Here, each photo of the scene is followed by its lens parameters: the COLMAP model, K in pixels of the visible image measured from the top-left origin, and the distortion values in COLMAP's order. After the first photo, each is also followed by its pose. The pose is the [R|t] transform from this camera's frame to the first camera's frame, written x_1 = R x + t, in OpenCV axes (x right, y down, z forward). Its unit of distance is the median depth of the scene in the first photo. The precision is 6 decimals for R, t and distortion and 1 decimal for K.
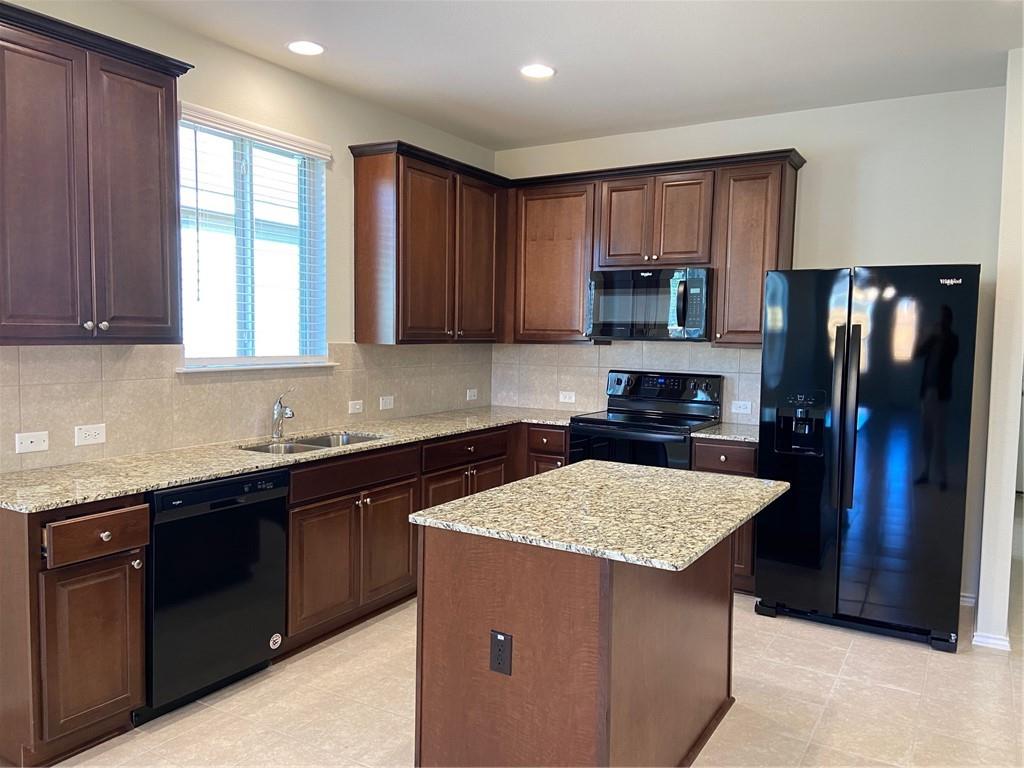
lens RADIAL K [[768.2, 0, 517.5], [0, 768.2, 381.5], [0, 0, 1]] dist [0.102946, -0.111435]
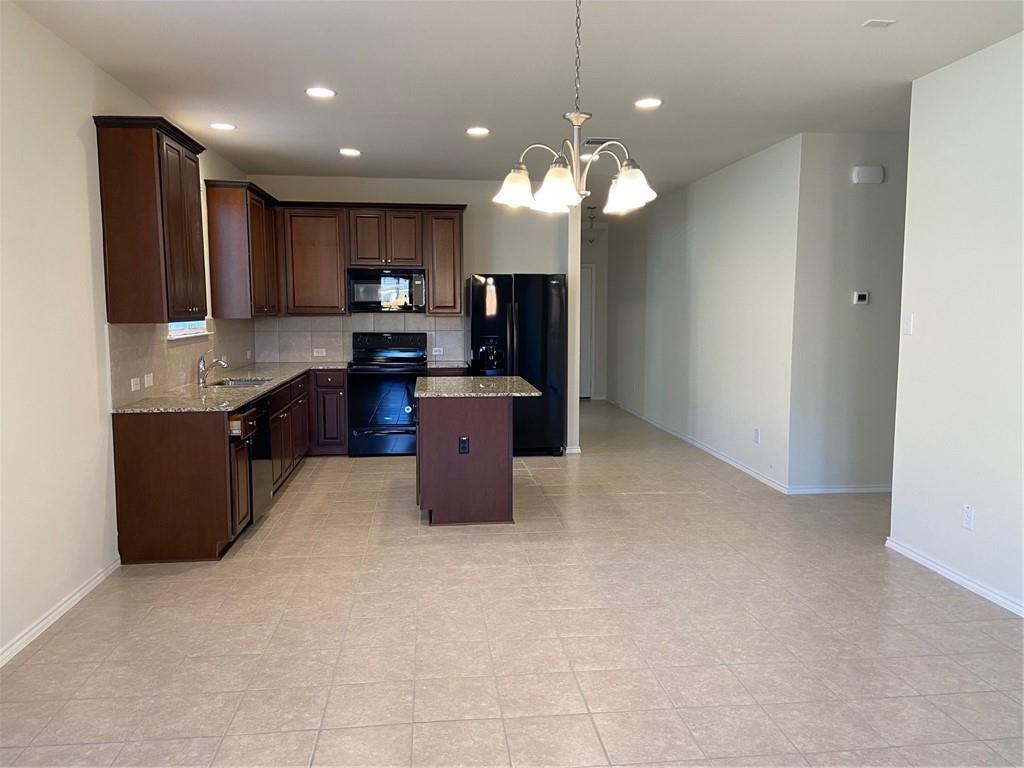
lens RADIAL K [[768.2, 0, 518.2], [0, 768.2, 381.8], [0, 0, 1]] dist [0.102946, -0.111435]
pose [[0.794424, -0.075151, 0.602696, -0.728578], [0.051449, 0.997075, 0.056511, 0.016841], [-0.605180, -0.013885, 0.795967, -0.549655]]
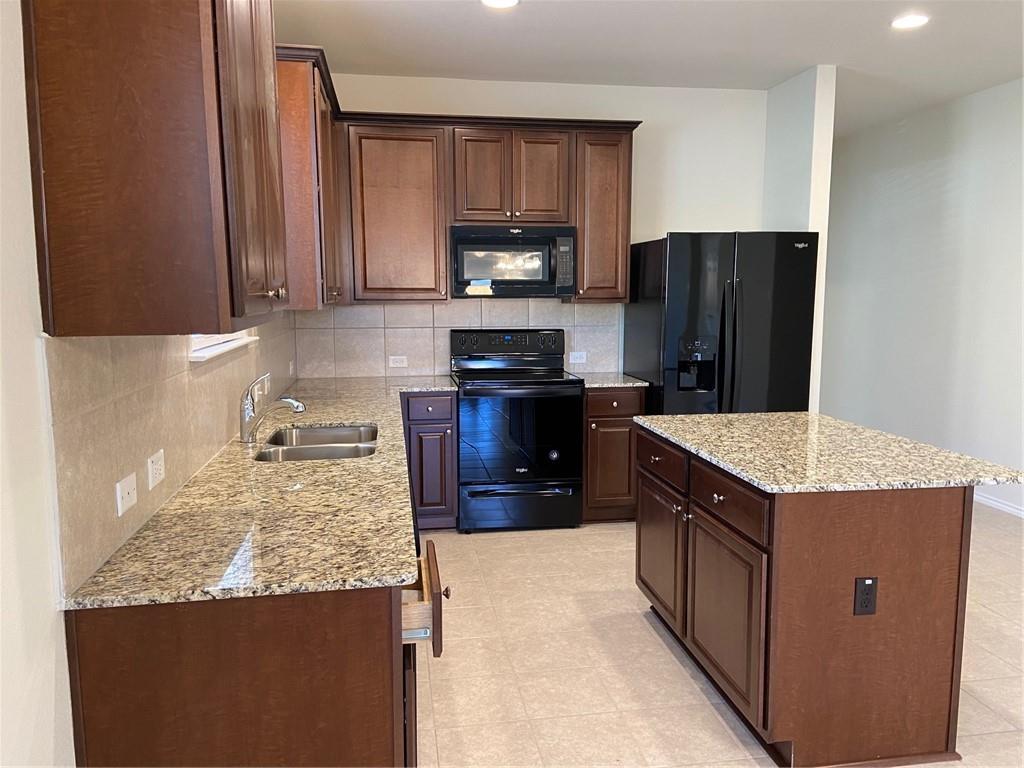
lens RADIAL K [[768.2, 0, 513.4], [0, 768.2, 387.1], [0, 0, 1]] dist [0.102946, -0.111435]
pose [[0.768455, -0.097248, 0.632471, -0.579397], [0.056025, 0.994814, 0.084890, -0.027899], [-0.637446, -0.029800, 0.769919, 0.277512]]
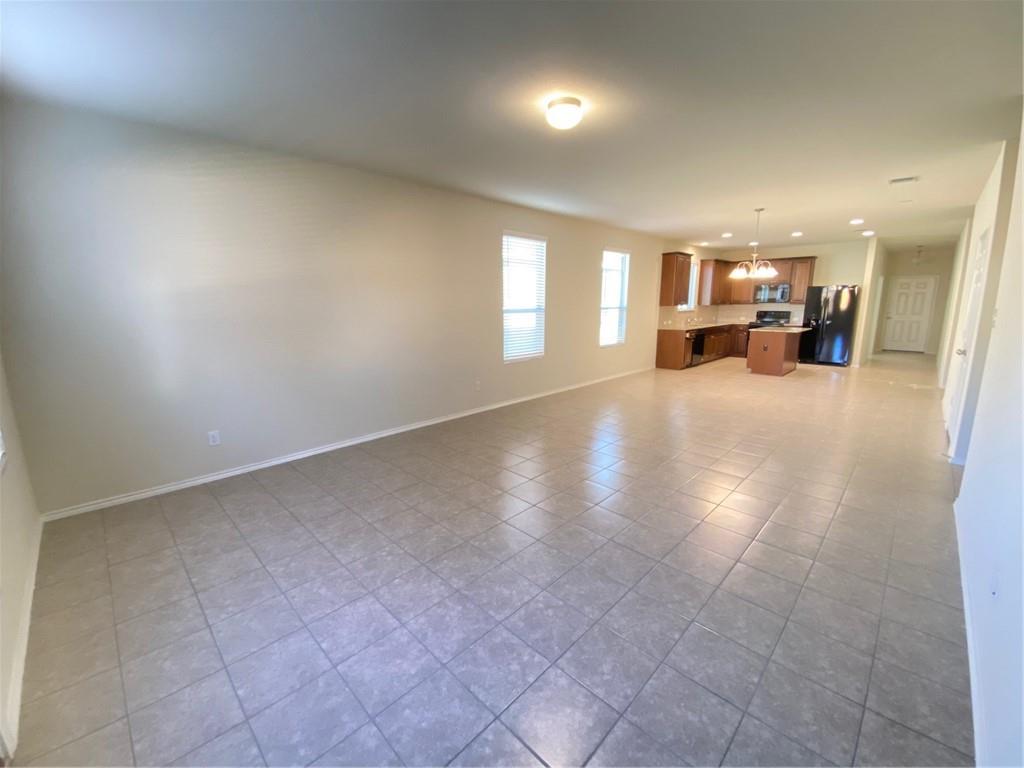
lens RADIAL K [[415.2, 0, 516.3], [0, 415.2, 384.4], [0, 0, 1]] dist [0.003818, -0.011758]
pose [[0.971853, 0.020782, -0.234671, -0.736970], [0.009947, 0.991594, 0.129007, 0.093716], [0.235379, -0.127710, 0.963476, -1.772675]]
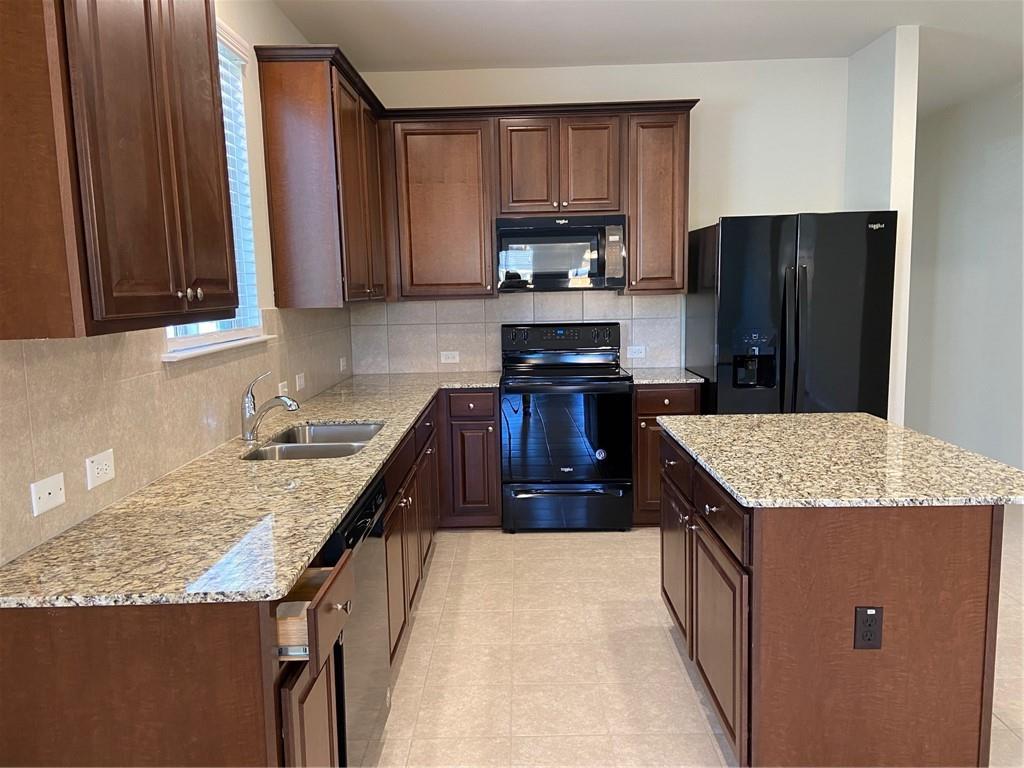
lens RADIAL K [[768.2, 0, 509.3], [0, 768.2, 381.6], [0, 0, 1]] dist [0.102946, -0.111435]
pose [[0.864508, -0.098370, 0.492898, -0.458606], [0.069343, 0.994626, 0.076879, -0.023174], [-0.497812, -0.032283, 0.866684, 0.233480]]
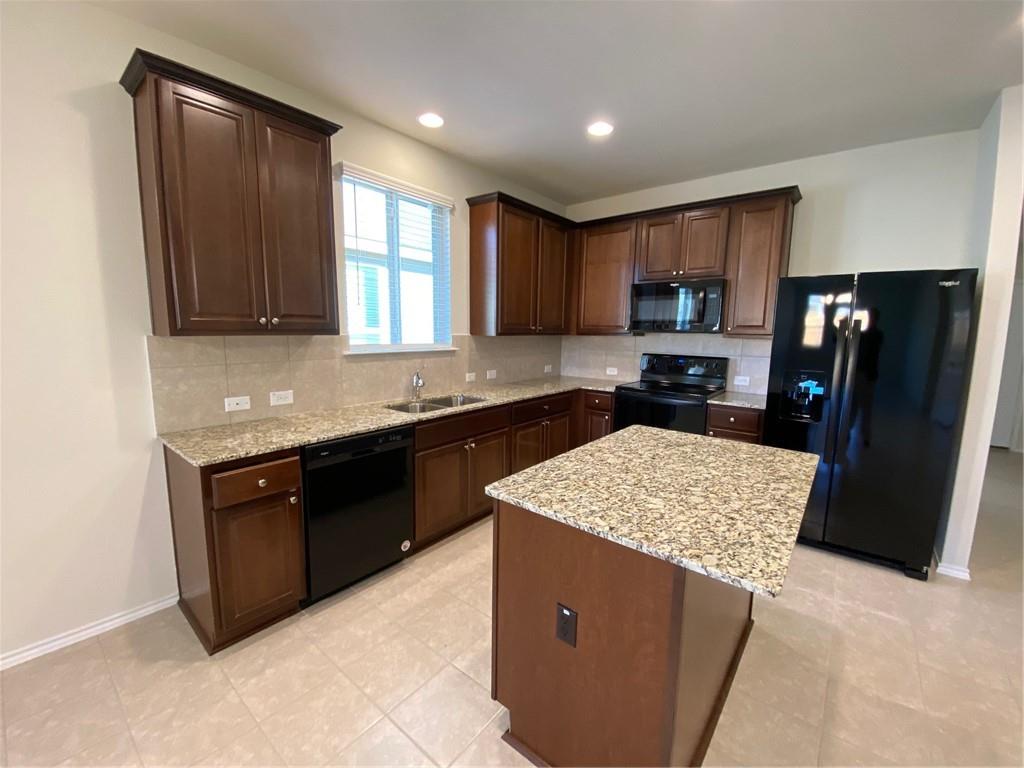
lens RADIAL K [[415.2, 0, 515.4], [0, 415.2, 381.9], [0, 0, 1]] dist [0.003818, -0.011758]
pose [[0.989428, 0.016570, -0.144074, -0.007714], [-0.007653, 0.998033, 0.062227, -0.010384], [0.144822, -0.060467, 0.987608, 0.250460]]
